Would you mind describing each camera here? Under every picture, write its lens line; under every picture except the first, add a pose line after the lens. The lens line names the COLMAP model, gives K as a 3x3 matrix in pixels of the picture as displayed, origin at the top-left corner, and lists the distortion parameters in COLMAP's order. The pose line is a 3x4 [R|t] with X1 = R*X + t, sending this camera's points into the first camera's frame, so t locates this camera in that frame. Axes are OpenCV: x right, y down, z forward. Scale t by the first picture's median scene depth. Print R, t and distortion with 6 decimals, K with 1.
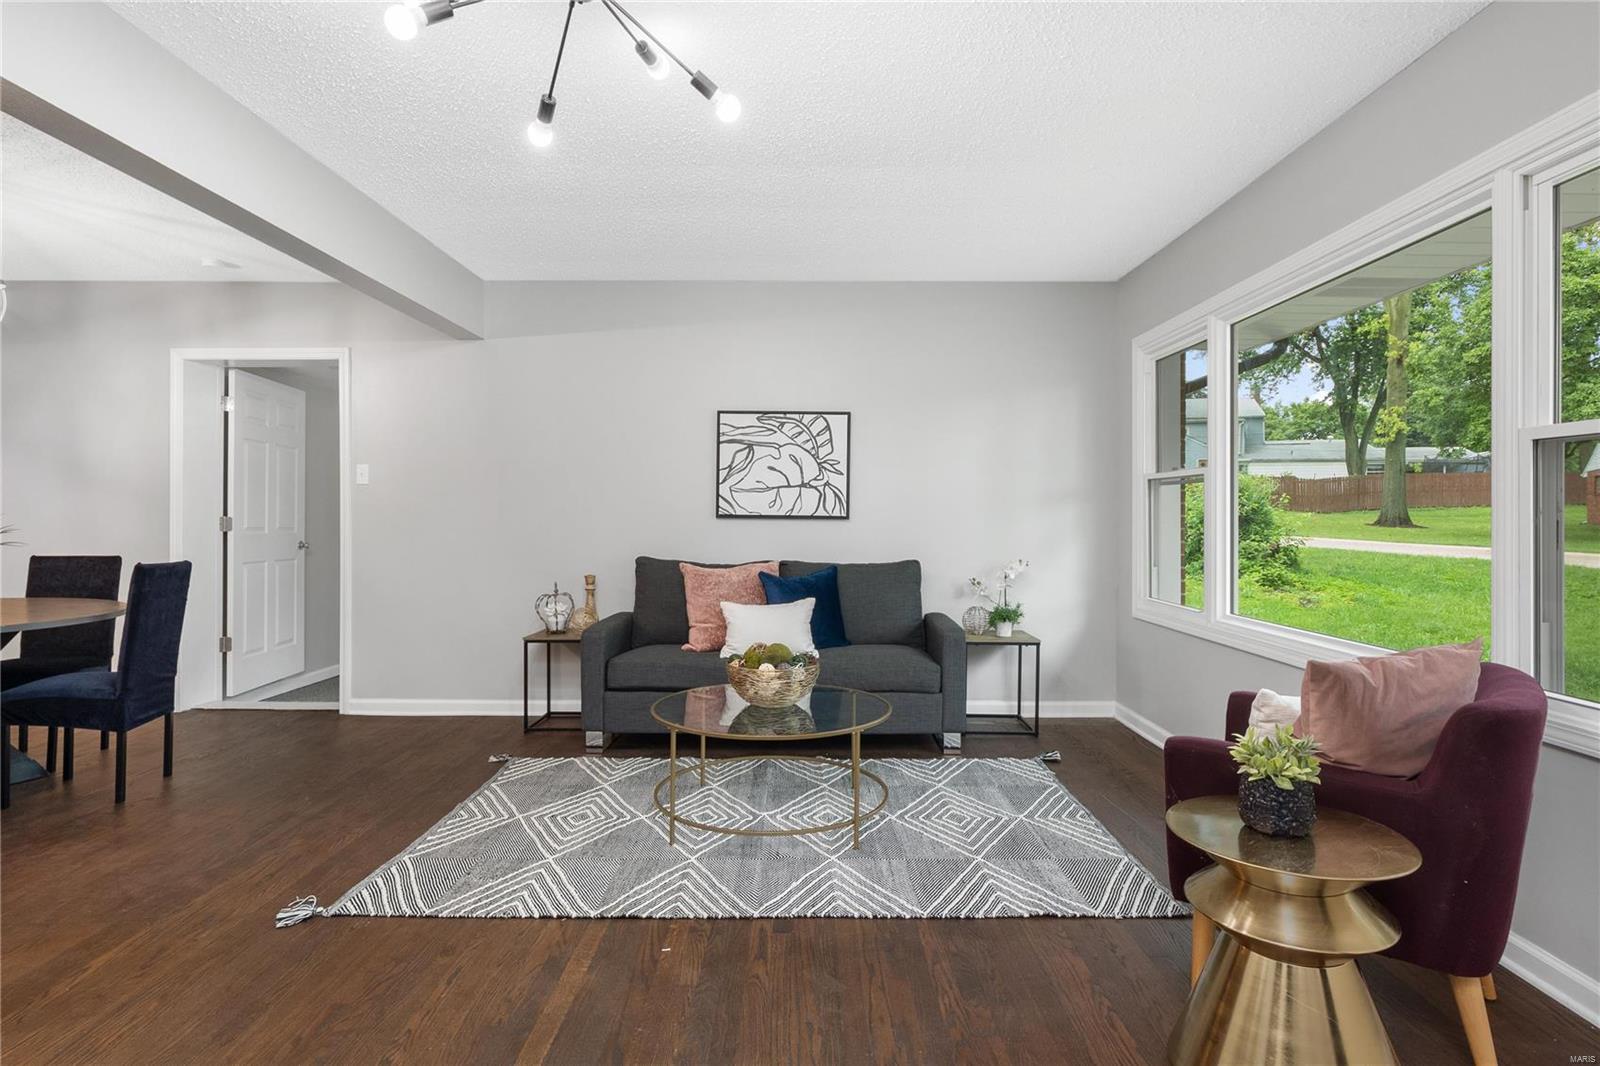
lens RADIAL K [[832.8, 0, 817.9], [0, 832.8, 531.7], [0, 0, 1]] dist [-0.006908, -0.000876]
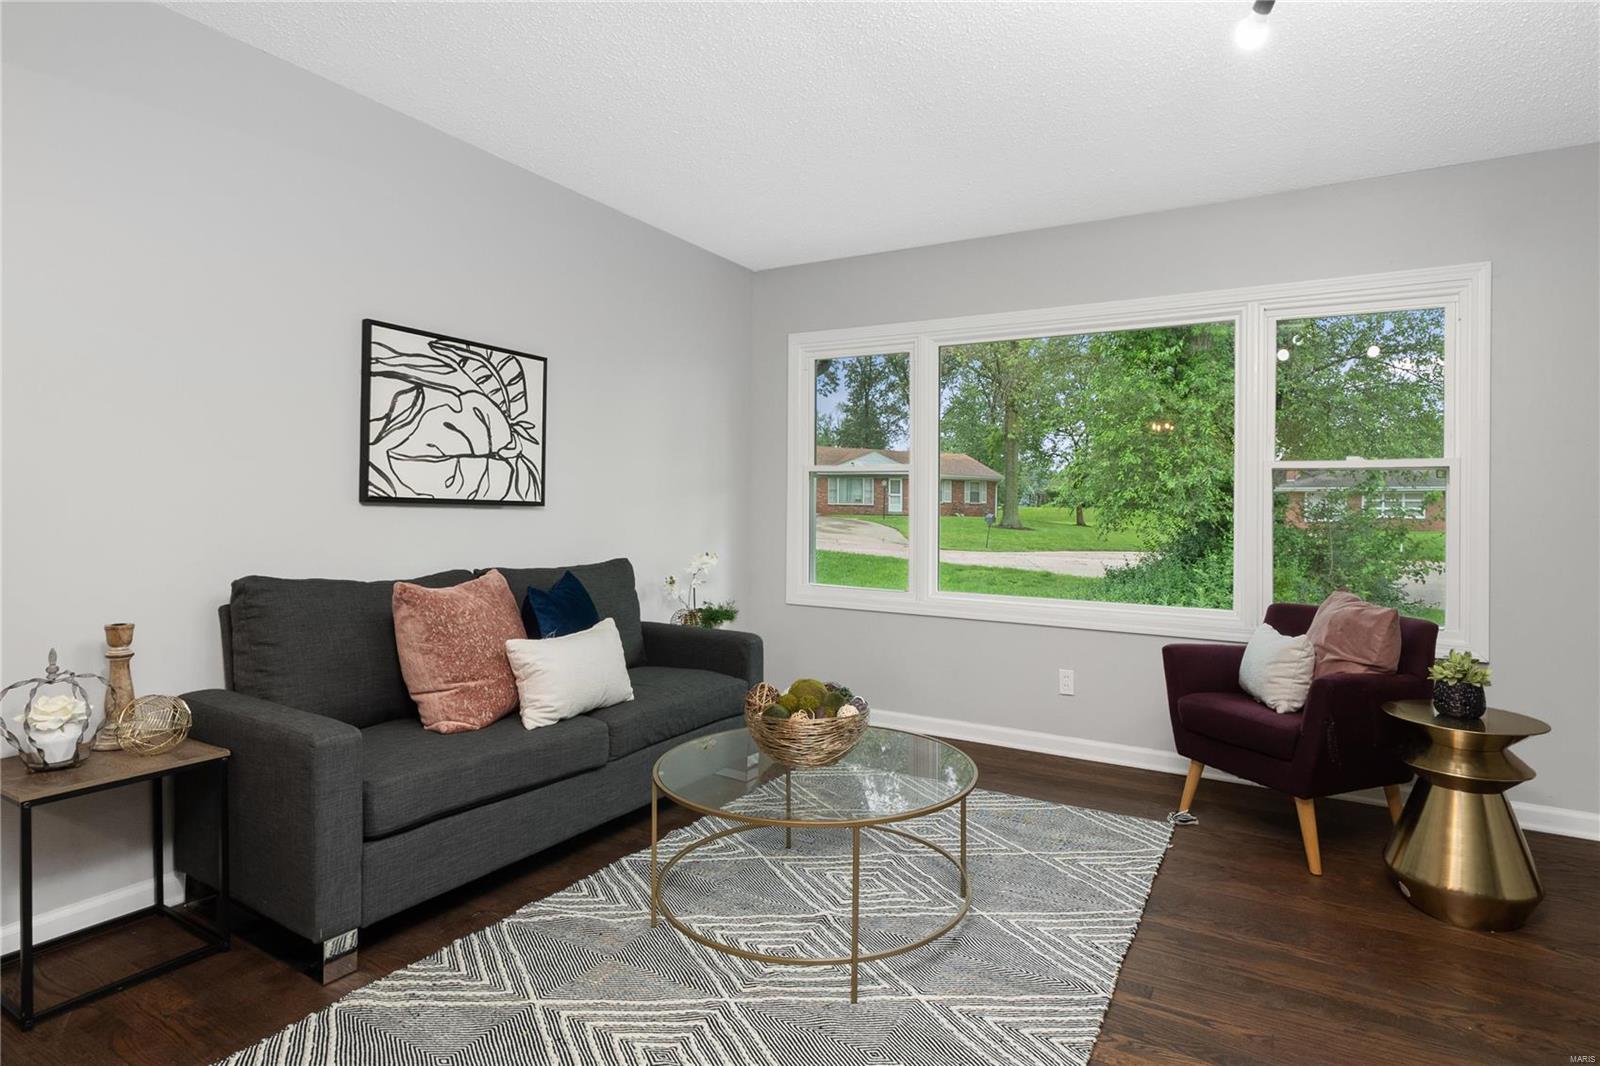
lens RADIAL K [[832.8, 0, 809.7], [0, 832.8, 527.5], [0, 0, 1]] dist [-0.006908, -0.000876]
pose [[0.486844, -0.015183, 0.873357, -0.483150], [-0.006127, 0.999765, 0.020796, -0.012829], [-0.873467, -0.015475, 0.486637, 0.444184]]
